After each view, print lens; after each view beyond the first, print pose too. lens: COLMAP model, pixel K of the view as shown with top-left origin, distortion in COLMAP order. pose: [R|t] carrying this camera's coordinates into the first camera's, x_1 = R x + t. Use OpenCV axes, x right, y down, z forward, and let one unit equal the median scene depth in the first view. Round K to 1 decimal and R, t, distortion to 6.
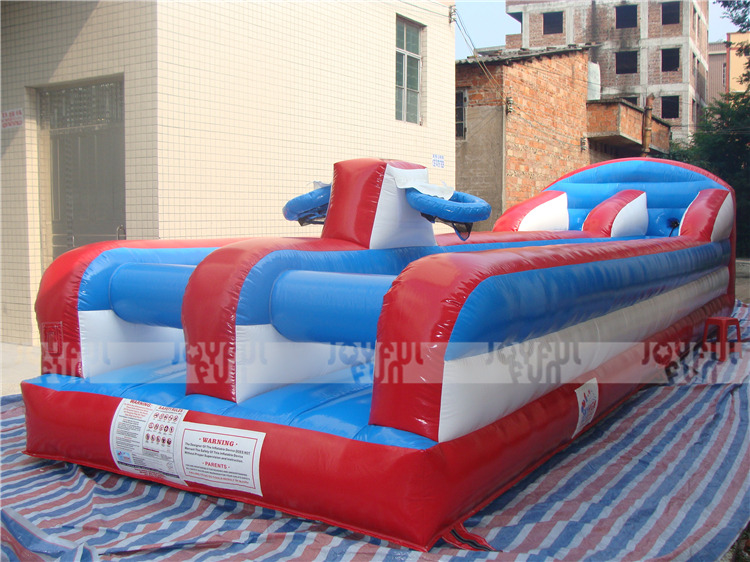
lens RADIAL K [[852.9, 0, 389.8], [0, 852.9, 281.9], [0, 0, 1]] dist [-0.231544, 0.377073]
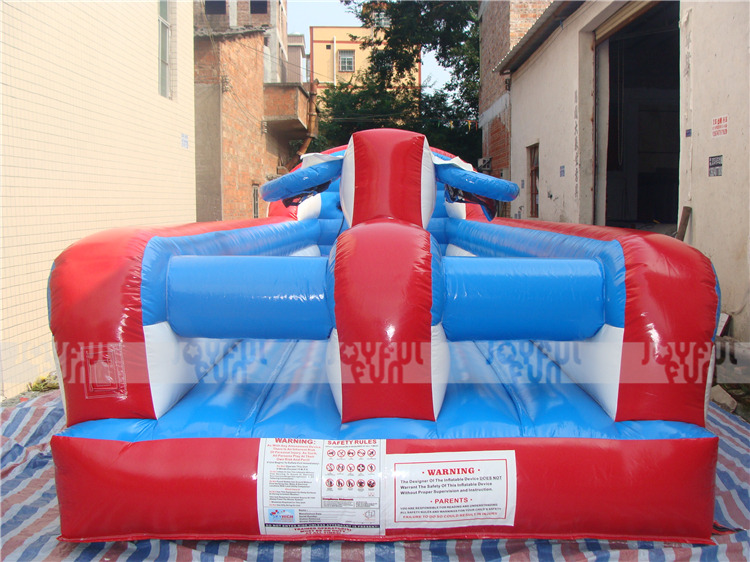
lens RADIAL K [[852.9, 0, 389.8], [0, 852.9, 281.9], [0, 0, 1]] dist [-0.231544, 0.377073]
pose [[0.861487, -0.048801, 0.505429, -0.591547], [0.041416, 0.998808, 0.025846, -0.013555], [-0.506088, -0.001333, 0.862481, 0.298591]]
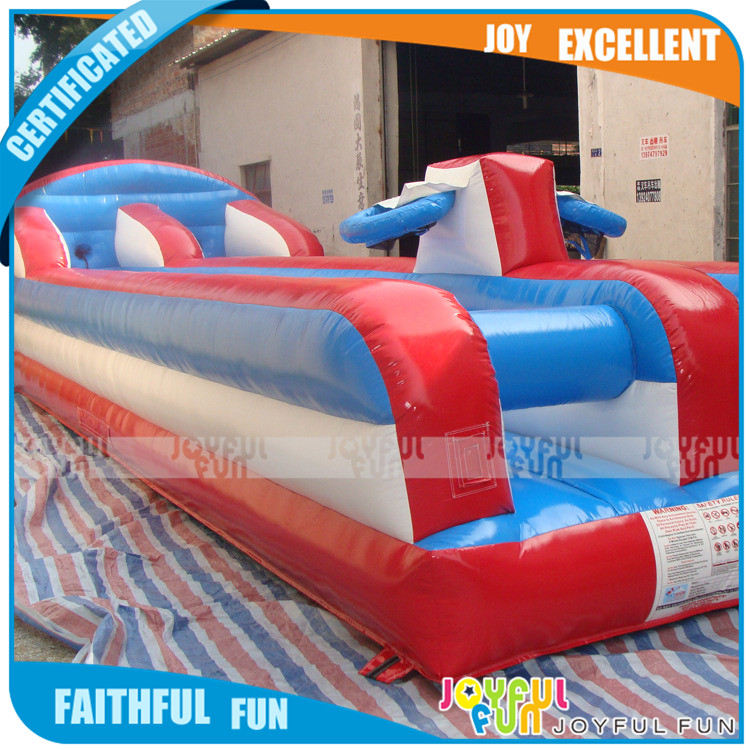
lens RADIAL K [[1140.7, 0, 475.7], [0, 1140.7, 374.7], [0, 0, 1]] dist [-0.144916, 0.046339]
pose [[0.496553, -0.122650, 0.859297, -1.118806], [0.090879, 0.991872, 0.089057, -0.056951], [-0.863236, 0.033871, 0.503663, 0.651349]]
